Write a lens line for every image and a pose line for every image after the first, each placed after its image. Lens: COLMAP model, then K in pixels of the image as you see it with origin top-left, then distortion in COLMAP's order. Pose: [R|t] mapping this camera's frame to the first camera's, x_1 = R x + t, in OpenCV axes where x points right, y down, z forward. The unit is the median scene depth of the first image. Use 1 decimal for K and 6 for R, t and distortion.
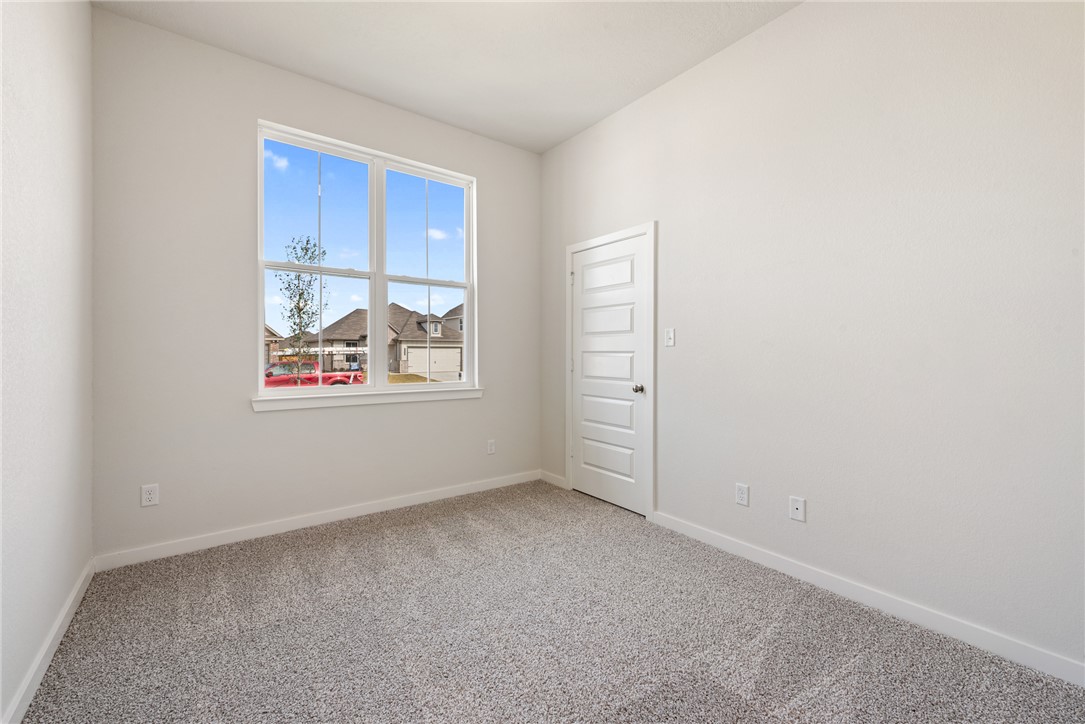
lens RADIAL K [[453.1, 0, 541.3], [0, 453.1, 346.6], [0, 0, 1]] dist [0.010653, -0.000533]
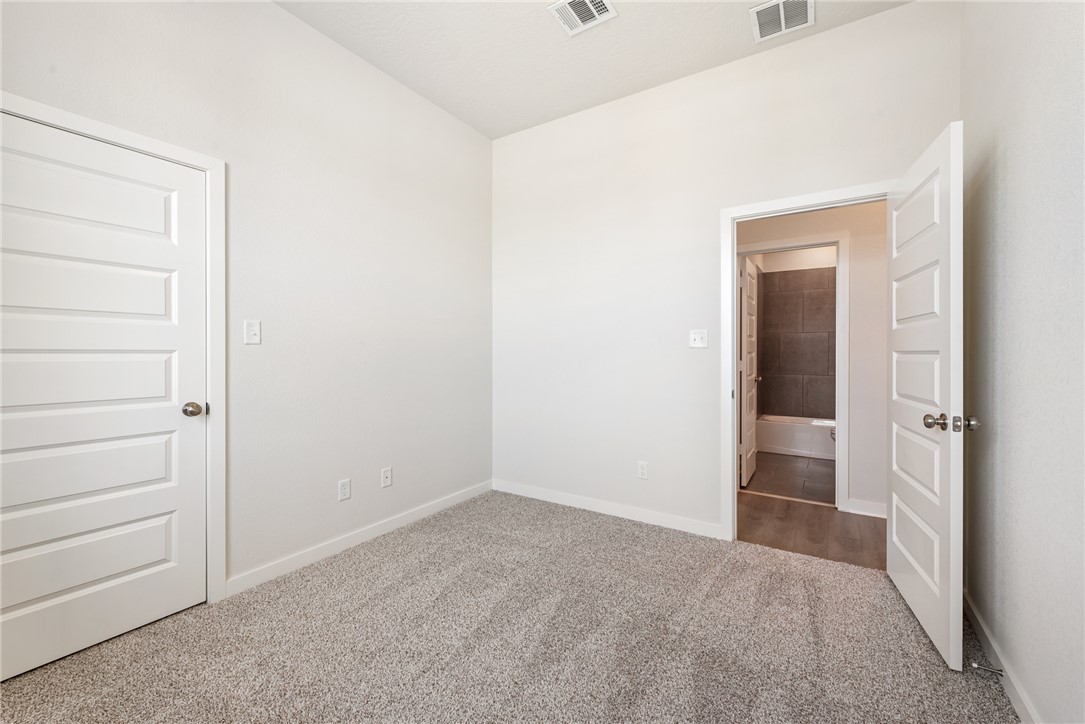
lens RADIAL K [[453.1, 0, 541.3], [0, 453.1, 346.6], [0, 0, 1]] dist [0.010653, -0.000533]
pose [[-0.356646, 0.006815, 0.934215, -0.587033], [-0.016123, 0.999780, -0.013448, 0.005464], [-0.934100, -0.019859, -0.356457, 0.817675]]
